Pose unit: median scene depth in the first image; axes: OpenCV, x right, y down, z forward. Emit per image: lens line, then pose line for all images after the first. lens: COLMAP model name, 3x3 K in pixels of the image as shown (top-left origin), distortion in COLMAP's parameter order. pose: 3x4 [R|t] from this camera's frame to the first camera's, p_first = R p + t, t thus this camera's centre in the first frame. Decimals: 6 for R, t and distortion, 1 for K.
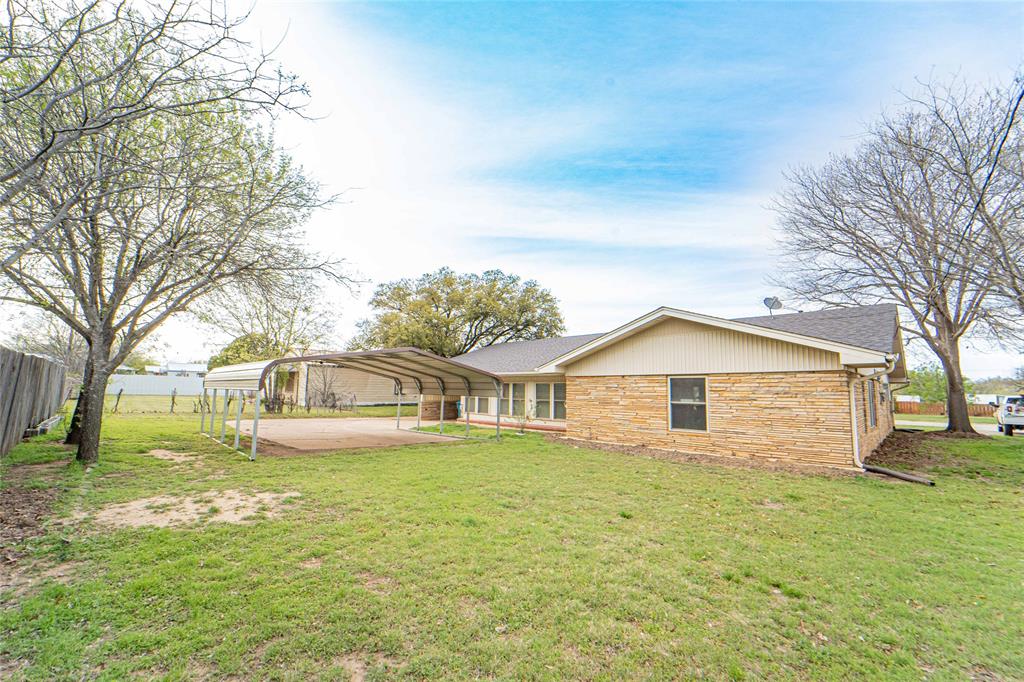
lens RADIAL K [[415.5, 0, 514.4], [0, 415.5, 345.3], [0, 0, 1]] dist [-0.016574, 0.000119]
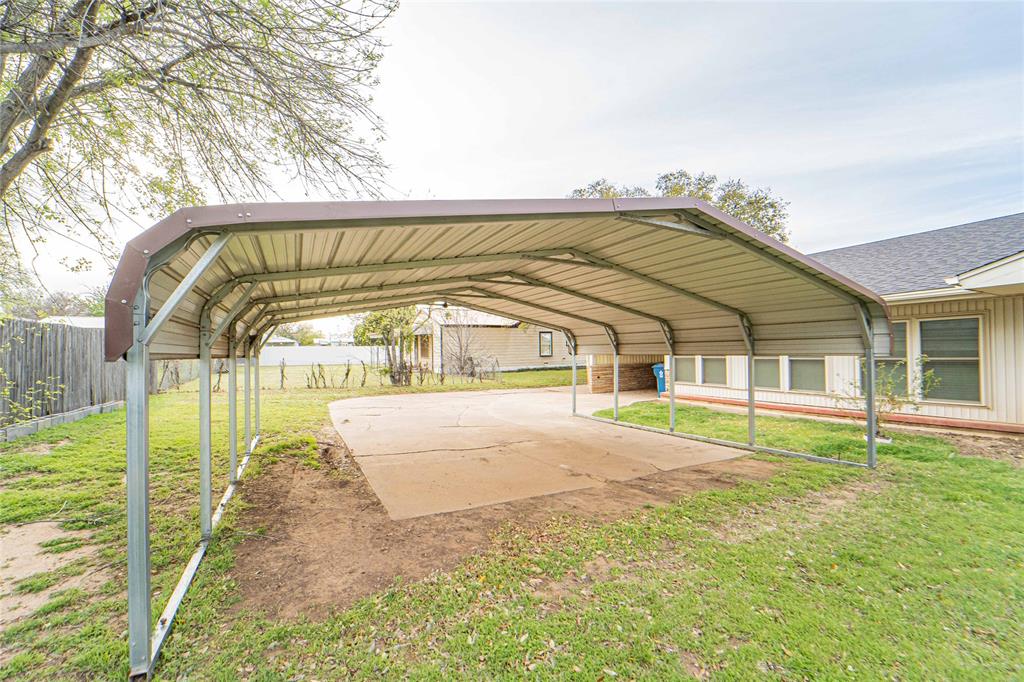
lens RADIAL K [[415.5, 0, 511.1], [0, 415.5, 346.7], [0, 0, 1]] dist [-0.016574, 0.000119]
pose [[0.949549, -0.037099, -0.311417, -0.143670], [0.066727, 0.994142, 0.085028, 0.040030], [0.306438, -0.101518, 0.946462, 0.339693]]
